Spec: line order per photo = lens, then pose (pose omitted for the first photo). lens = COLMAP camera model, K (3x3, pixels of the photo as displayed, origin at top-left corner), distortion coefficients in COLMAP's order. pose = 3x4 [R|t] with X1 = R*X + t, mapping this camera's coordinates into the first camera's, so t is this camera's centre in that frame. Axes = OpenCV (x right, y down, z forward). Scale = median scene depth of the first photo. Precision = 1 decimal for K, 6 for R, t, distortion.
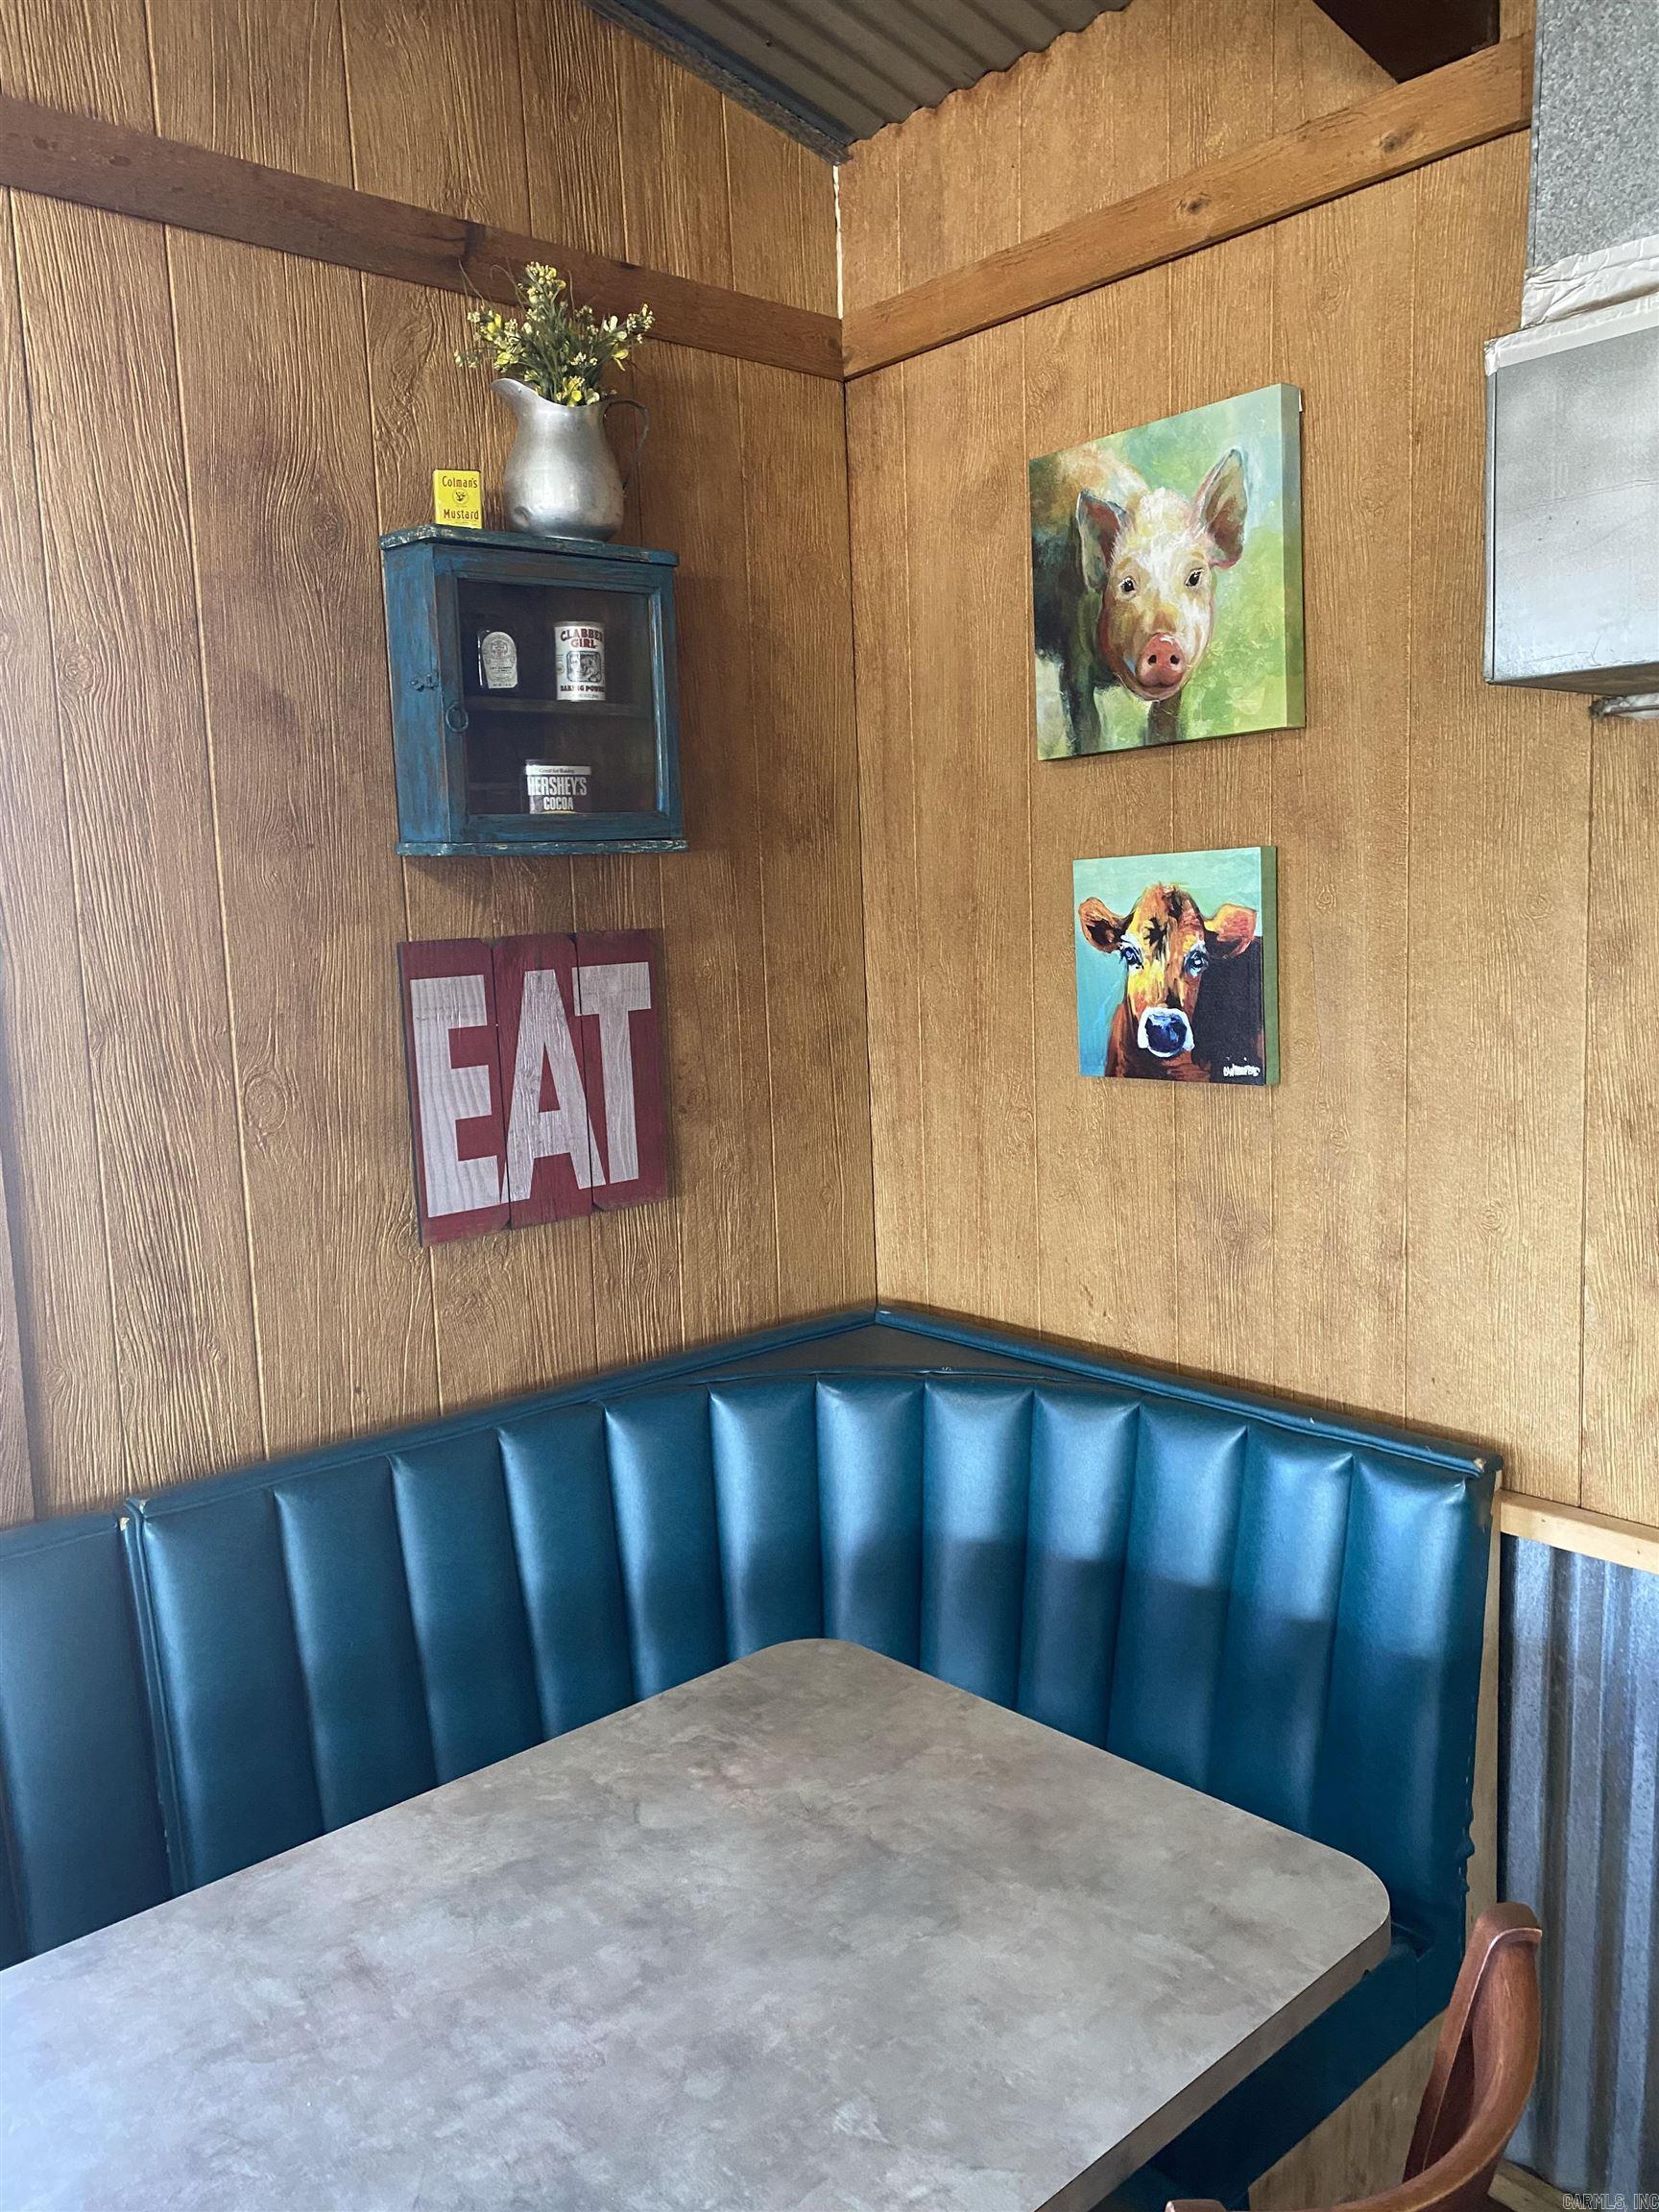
lens RADIAL K [[1665.9, 0, 818.2], [0, 1665.9, 1098.1], [0, 0, 1]] dist [0.010118, -0.005202]
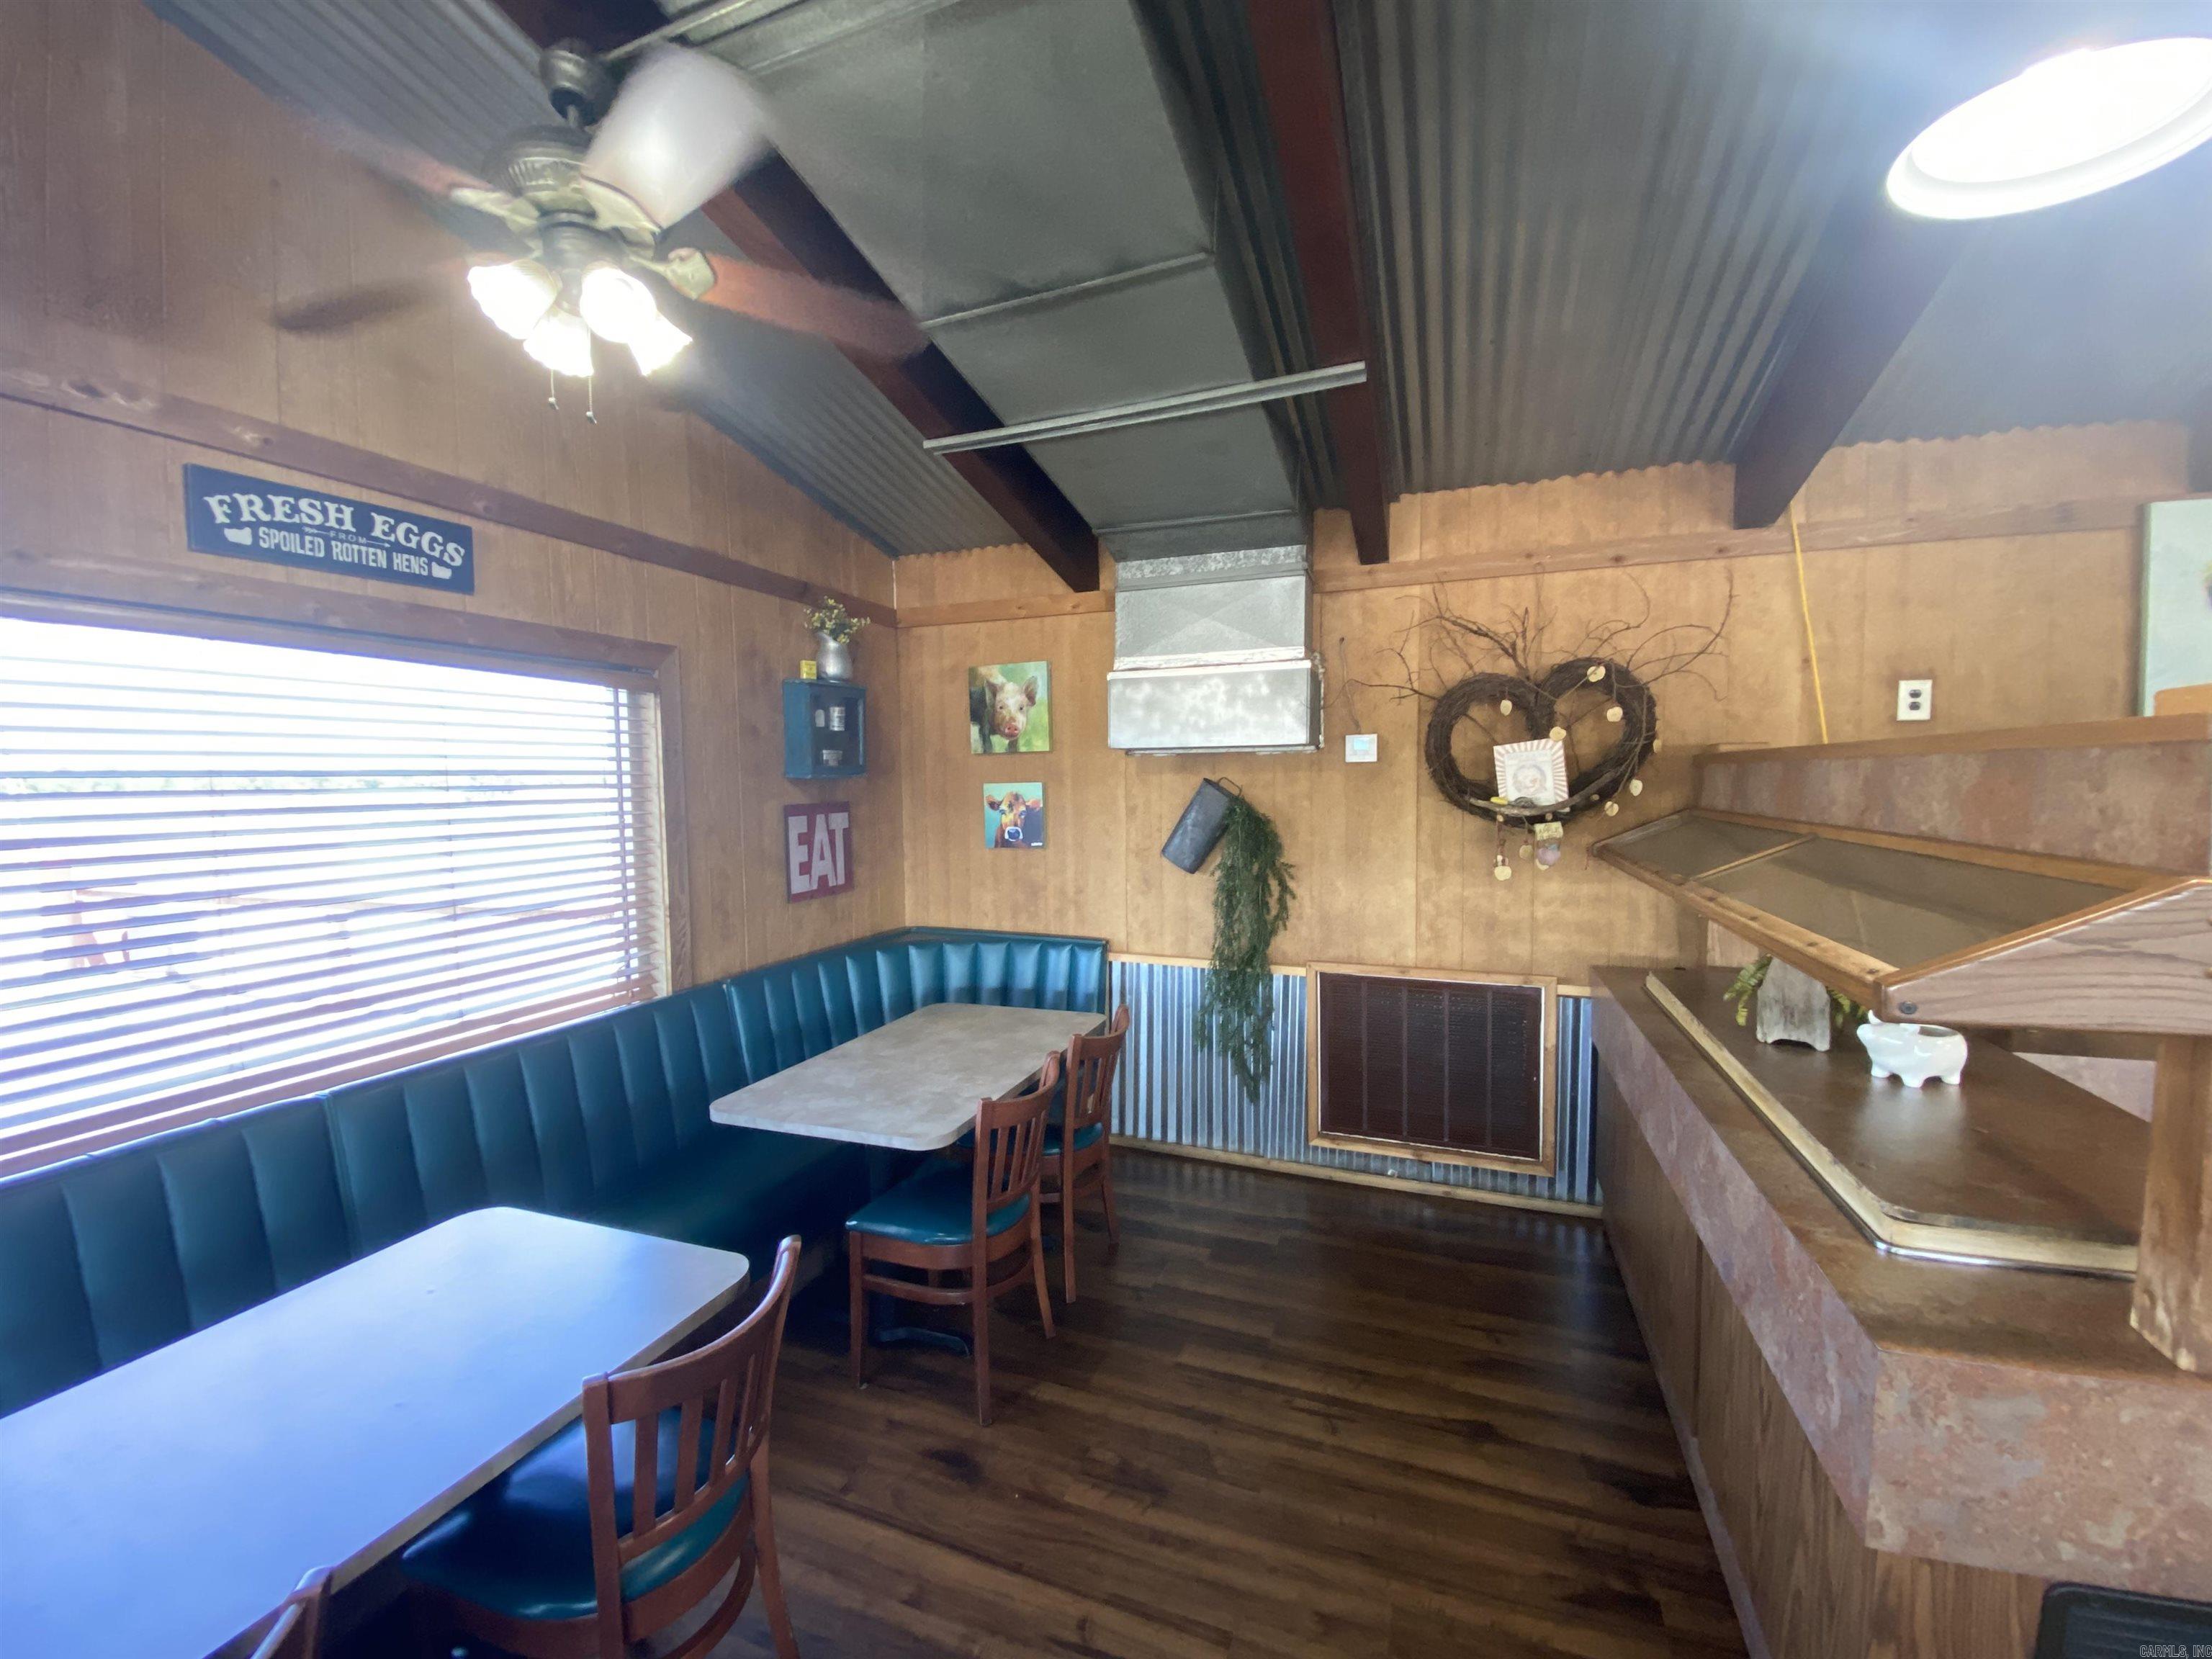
lens RADIAL K [[895.0, 0, 1081.8], [0, 895.0, 831.4], [0, 0, 1]] dist [-0.000627, -0.000248]
pose [[0.895849, 0.002502, 0.444353, -0.494449], [0.030430, 0.997291, -0.066966, 0.084493], [-0.443316, 0.073513, 0.893346, -0.734242]]
